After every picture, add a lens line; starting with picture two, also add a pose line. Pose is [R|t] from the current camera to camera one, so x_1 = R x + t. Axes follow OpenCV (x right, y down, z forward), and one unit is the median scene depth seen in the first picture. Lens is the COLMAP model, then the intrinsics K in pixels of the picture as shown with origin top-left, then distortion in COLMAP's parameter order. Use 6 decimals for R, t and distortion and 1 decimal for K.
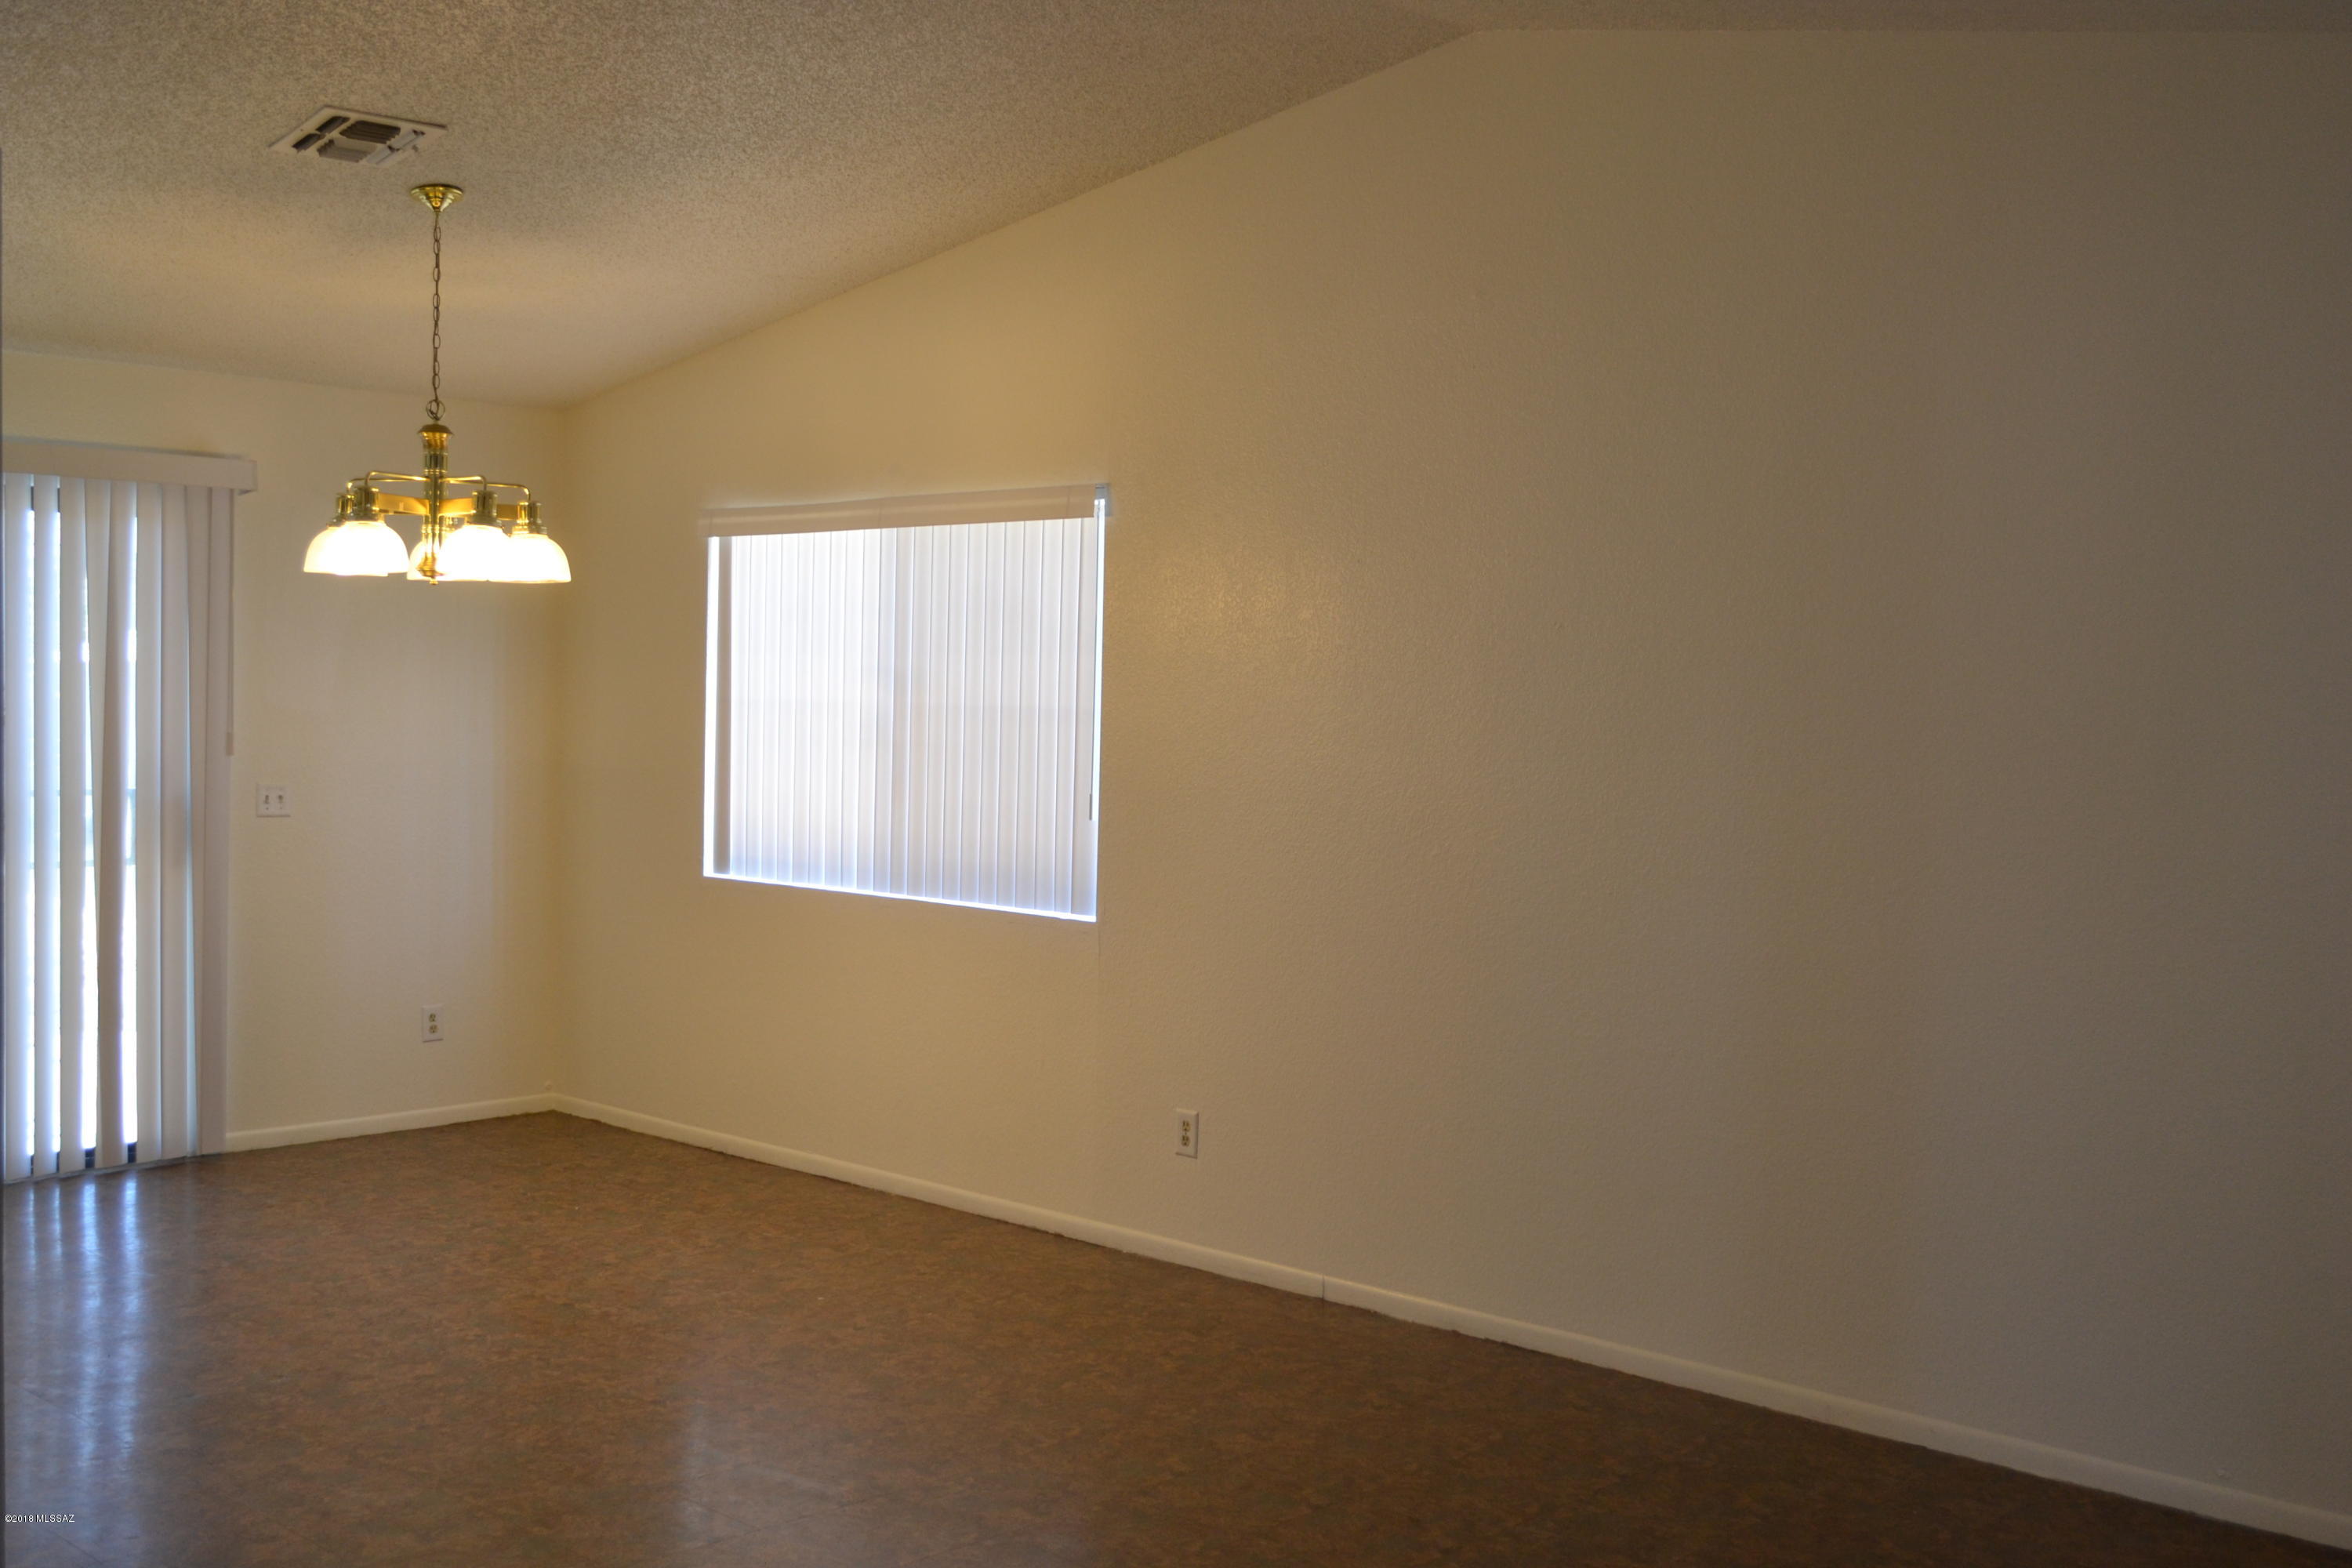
lens RADIAL K [[2327.1, 0, 1176.0], [0, 2327.1, 784.0], [0, 0, 1]] dist [-0.048011, 0.012918]
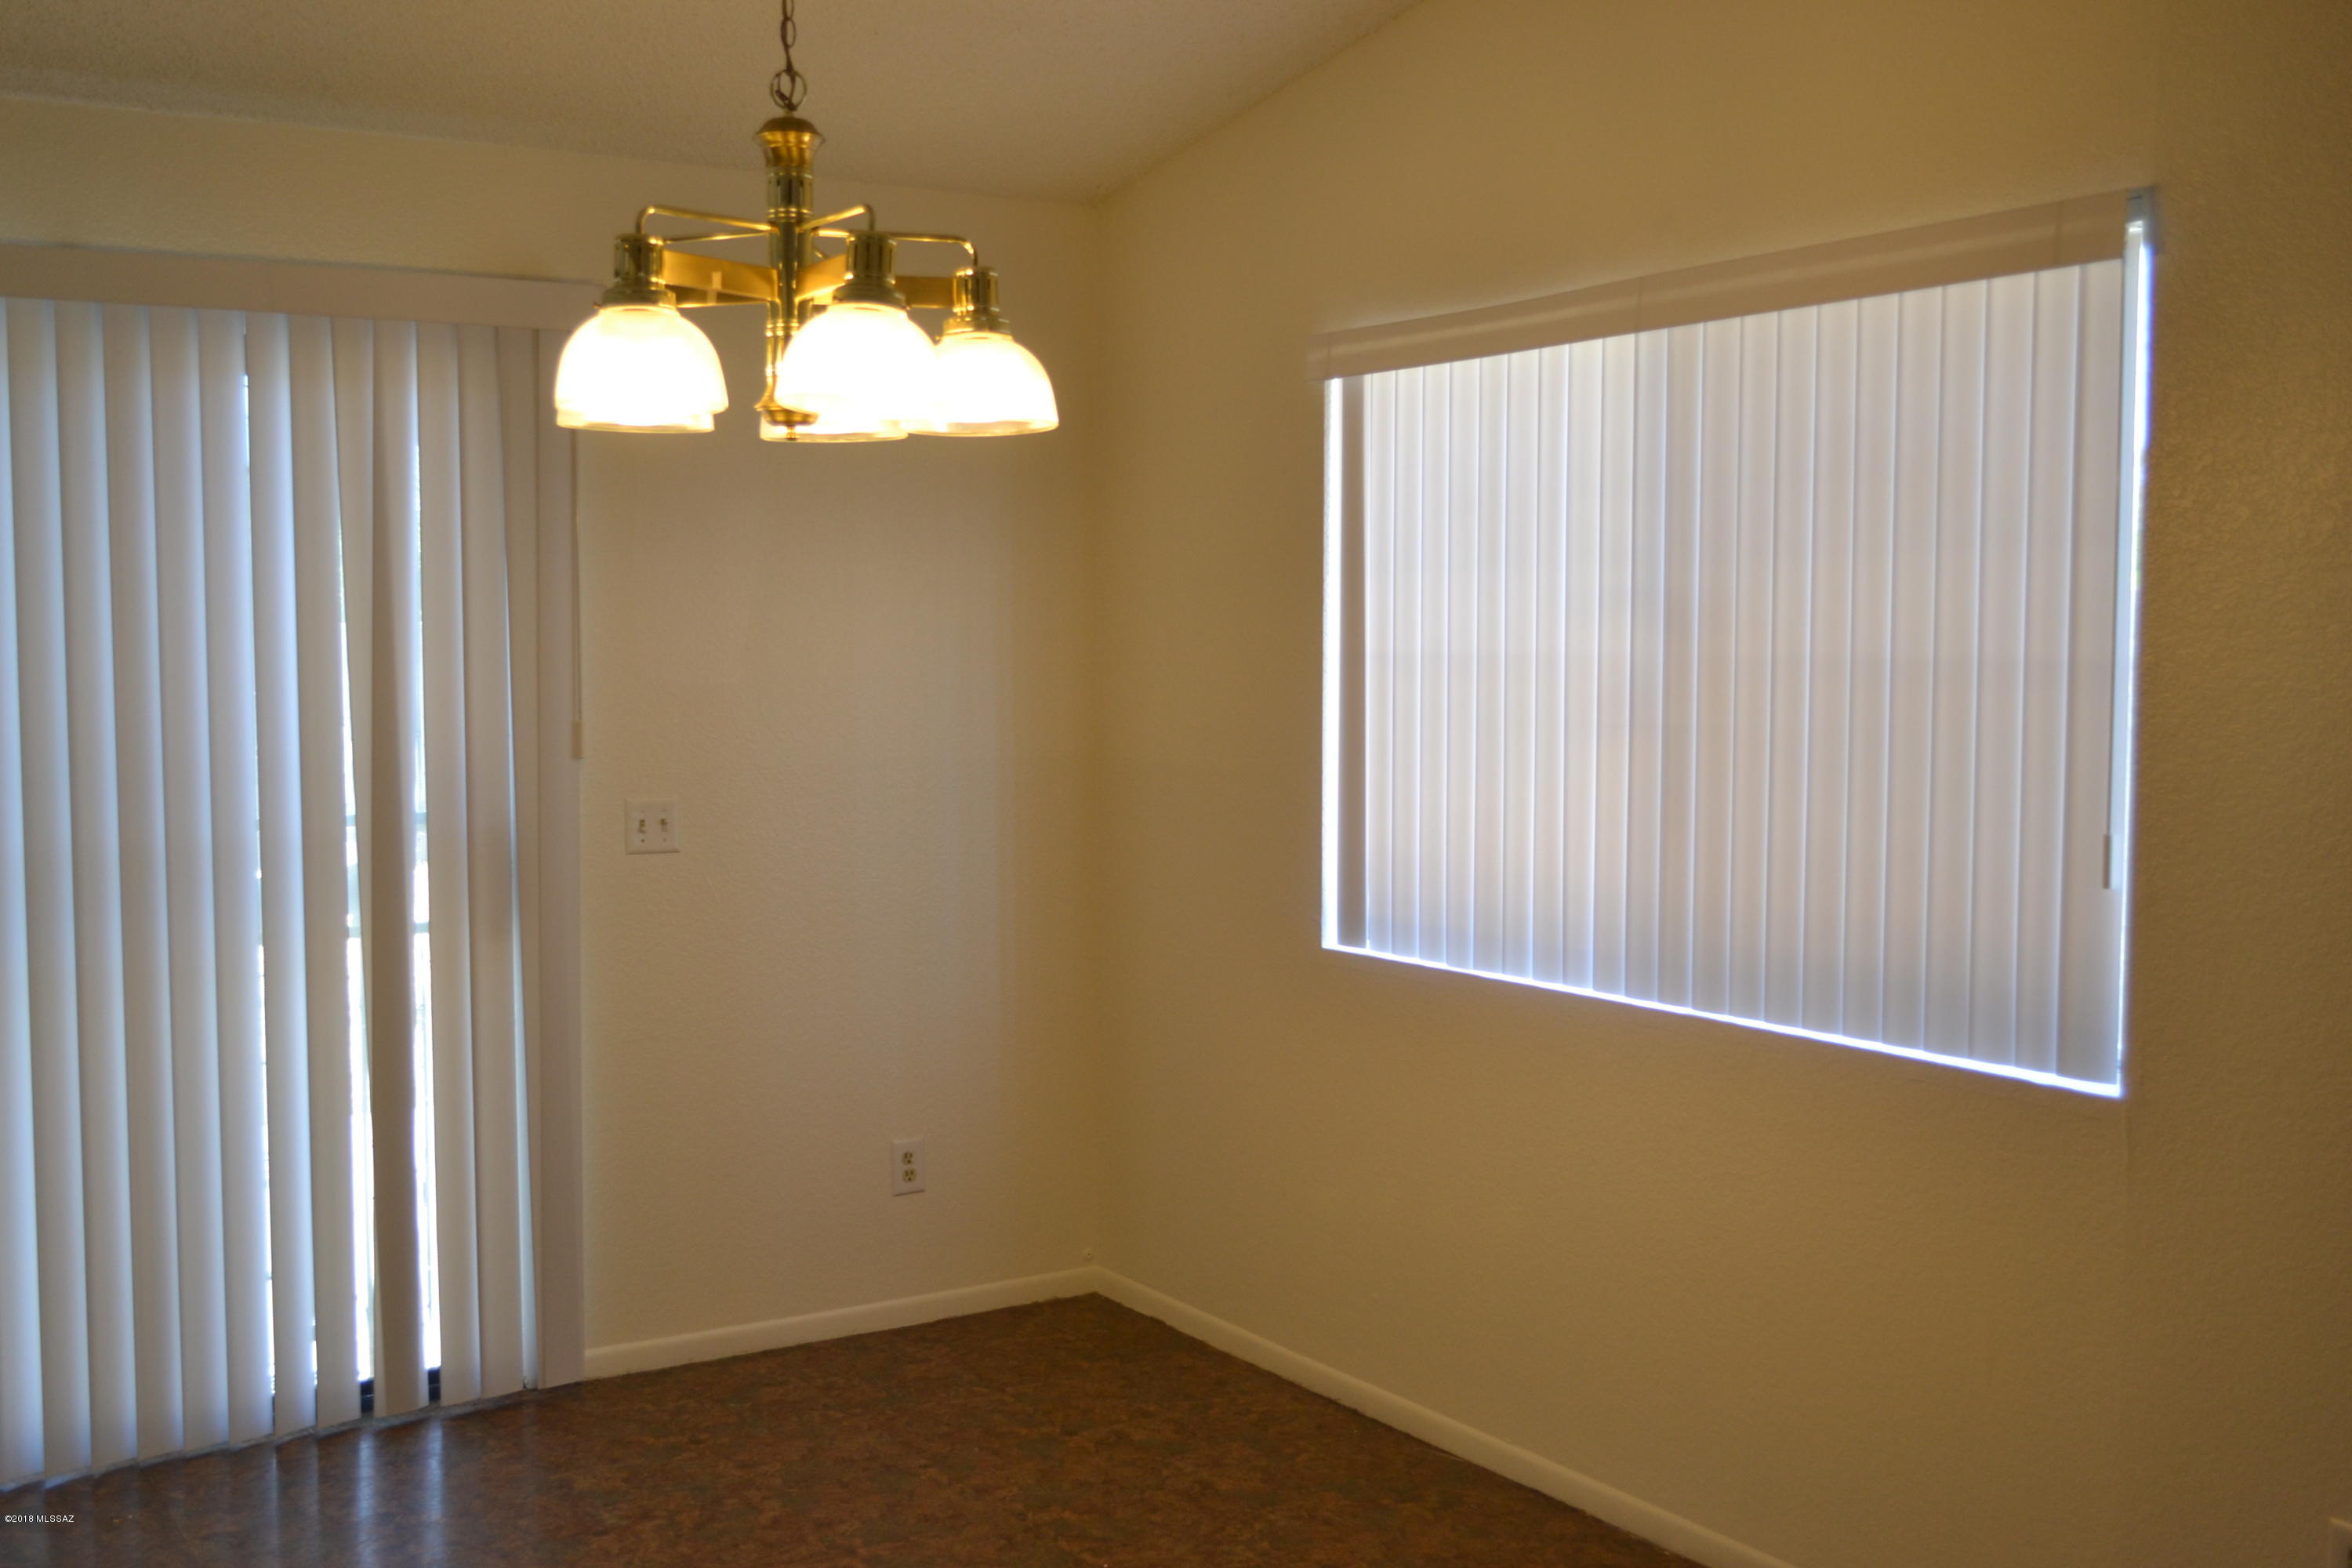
lens RADIAL K [[2403.1, 0, 1140.8], [0, 2403.1, 784.7], [0, 0, 1]] dist [0.069734, -0.269079]
pose [[0.962833, -0.005770, -0.270034, -0.087080], [0.011154, 0.999768, 0.018408, -0.016150], [0.269866, -0.020736, 0.962675, 0.421683]]
